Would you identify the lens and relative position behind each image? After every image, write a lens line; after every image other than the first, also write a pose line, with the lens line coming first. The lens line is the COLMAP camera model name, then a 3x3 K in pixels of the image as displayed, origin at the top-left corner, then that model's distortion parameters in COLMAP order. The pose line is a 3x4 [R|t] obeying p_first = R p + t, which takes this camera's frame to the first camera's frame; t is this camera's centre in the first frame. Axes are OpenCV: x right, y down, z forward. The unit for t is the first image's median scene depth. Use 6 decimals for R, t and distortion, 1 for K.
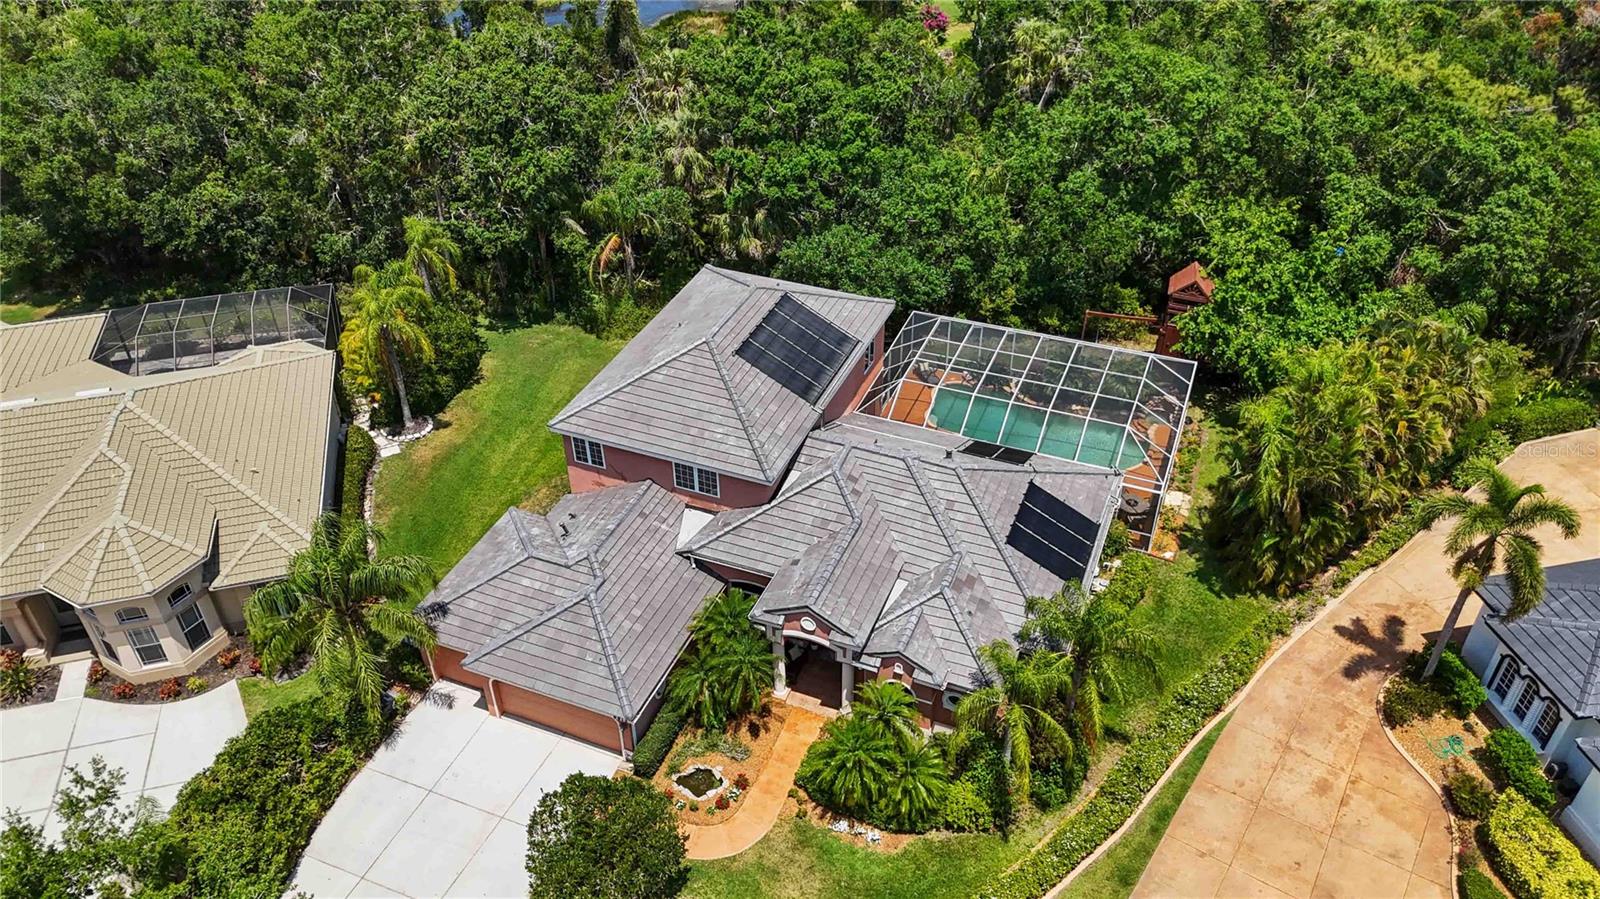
lens RADIAL K [[1180.4, 0, 800.5], [0, 1180.4, 446.7], [0, 0, 1]] dist [0.045847, -0.039676]
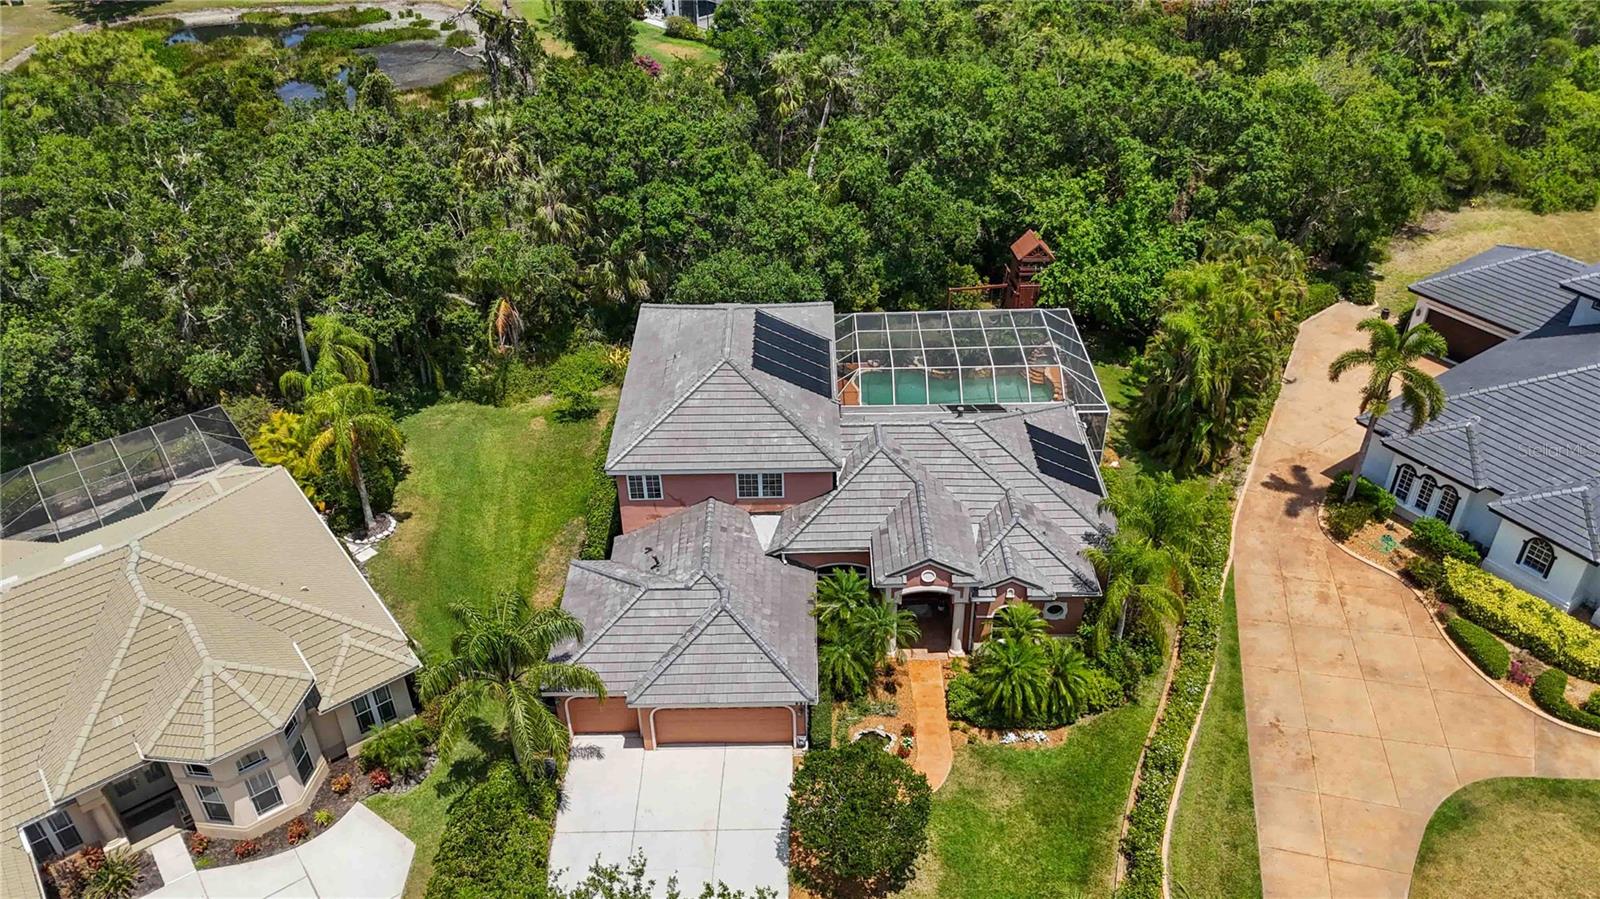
lens RADIAL K [[1180.4, 0, 800.5], [0, 1180.4, 446.7], [0, 0, 1]] dist [0.045847, -0.039676]
pose [[0.922555, -0.220472, 0.316678, -0.386286], [0.234087, 0.972202, -0.005097, 0.007575], [-0.306752, 0.078833, 0.948519, -0.028899]]
